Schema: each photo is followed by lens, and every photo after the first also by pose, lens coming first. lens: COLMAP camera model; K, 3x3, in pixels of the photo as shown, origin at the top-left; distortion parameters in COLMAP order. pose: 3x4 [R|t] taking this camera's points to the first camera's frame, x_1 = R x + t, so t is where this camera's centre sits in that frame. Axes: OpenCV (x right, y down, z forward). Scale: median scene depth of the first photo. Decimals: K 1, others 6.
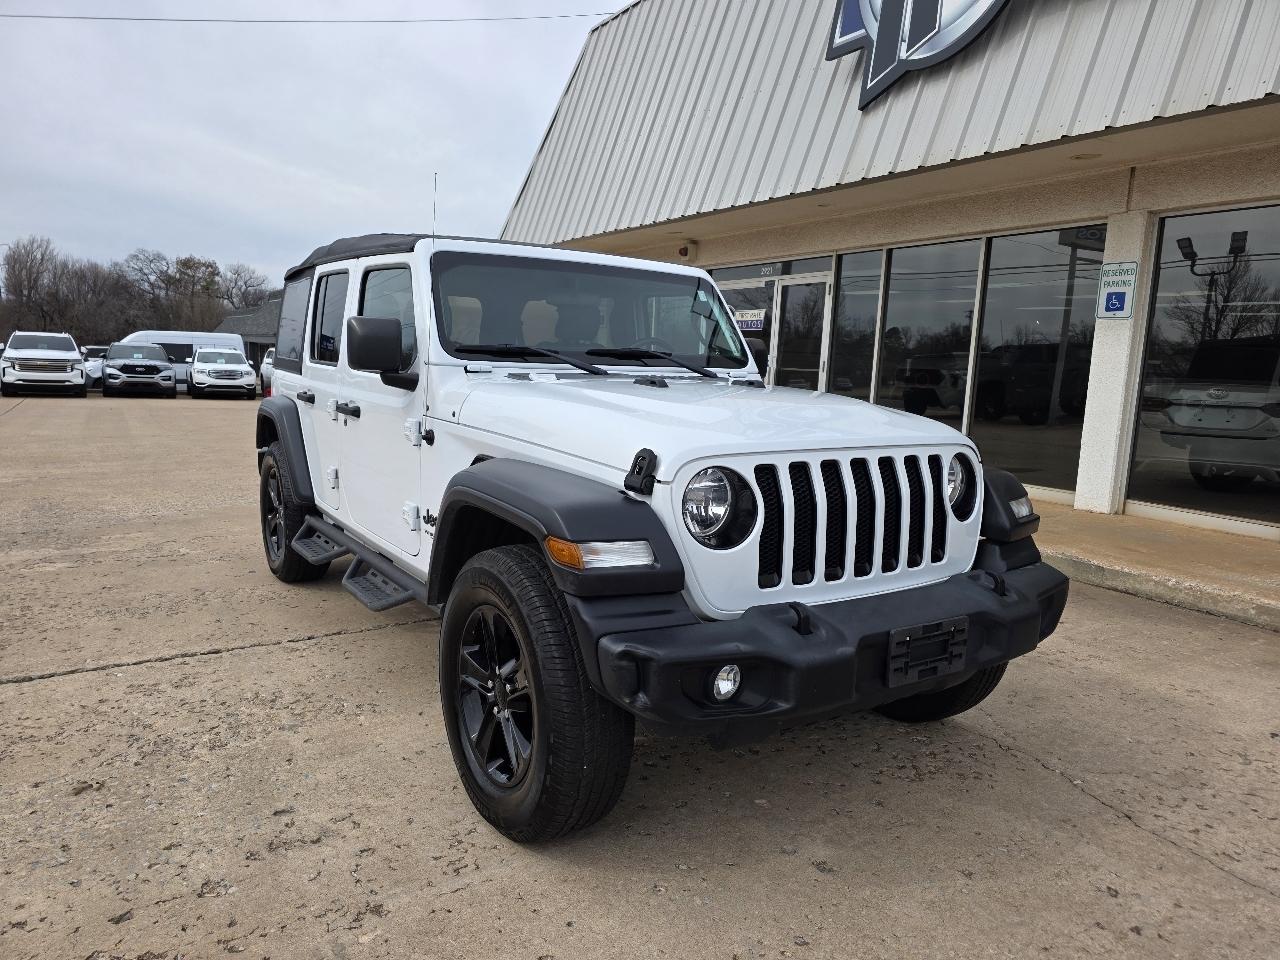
lens RADIAL K [[865.0, 0, 640.7], [0, 865.0, 487.0], [0, 0, 1]] dist [0.039665, -0.030238]
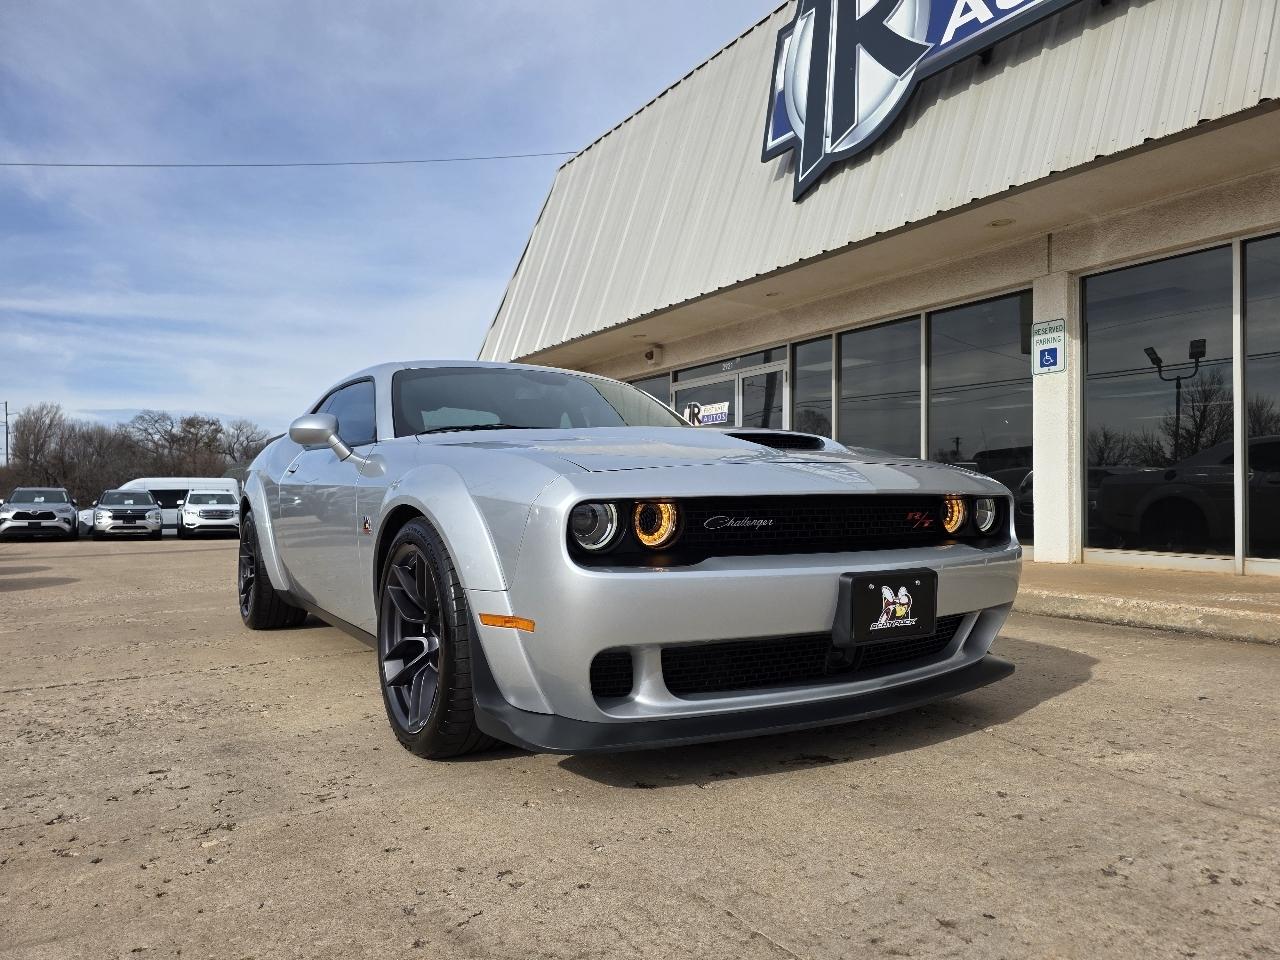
lens RADIAL K [[864.1, 0, 640.3], [0, 864.1, 490.1], [0, 0, 1]] dist [0.046368, -0.039505]
pose [[0.999151, -0.041130, 0.002555, 0.054395], [0.041024, 0.986859, -0.156289, 0.095424], [0.003906, 0.156261, 0.987708, -0.002479]]
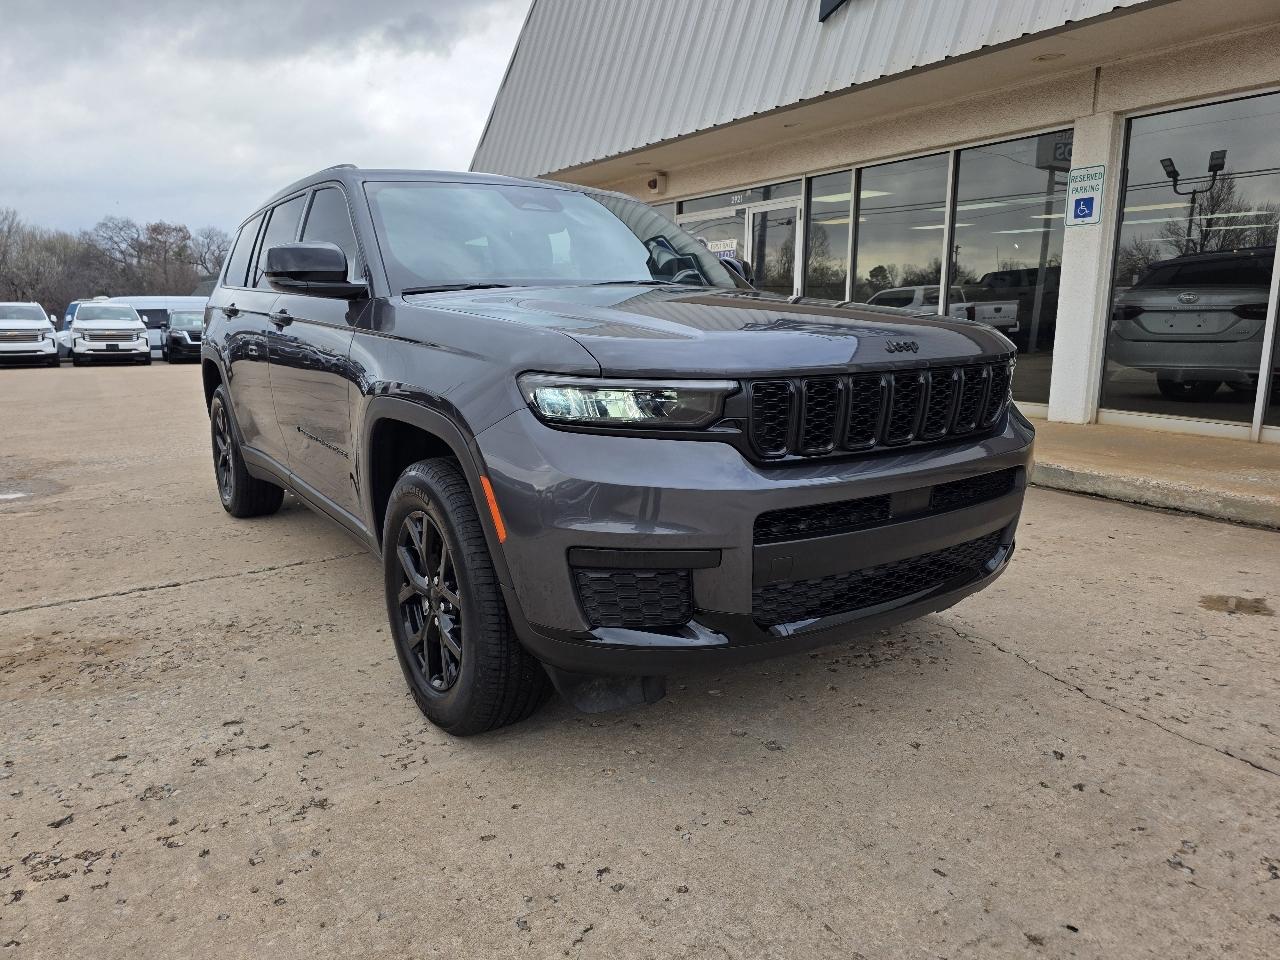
lens RADIAL K [[866.2, 0, 641.7], [0, 866.2, 477.8], [0, 0, 1]] dist [0.036783, -0.028865]
pose [[0.998942, -0.044943, 0.009731, 0.023331], [0.044456, 0.997972, 0.045558, 0.027853], [-0.011759, -0.045077, 0.998914, 0.005796]]
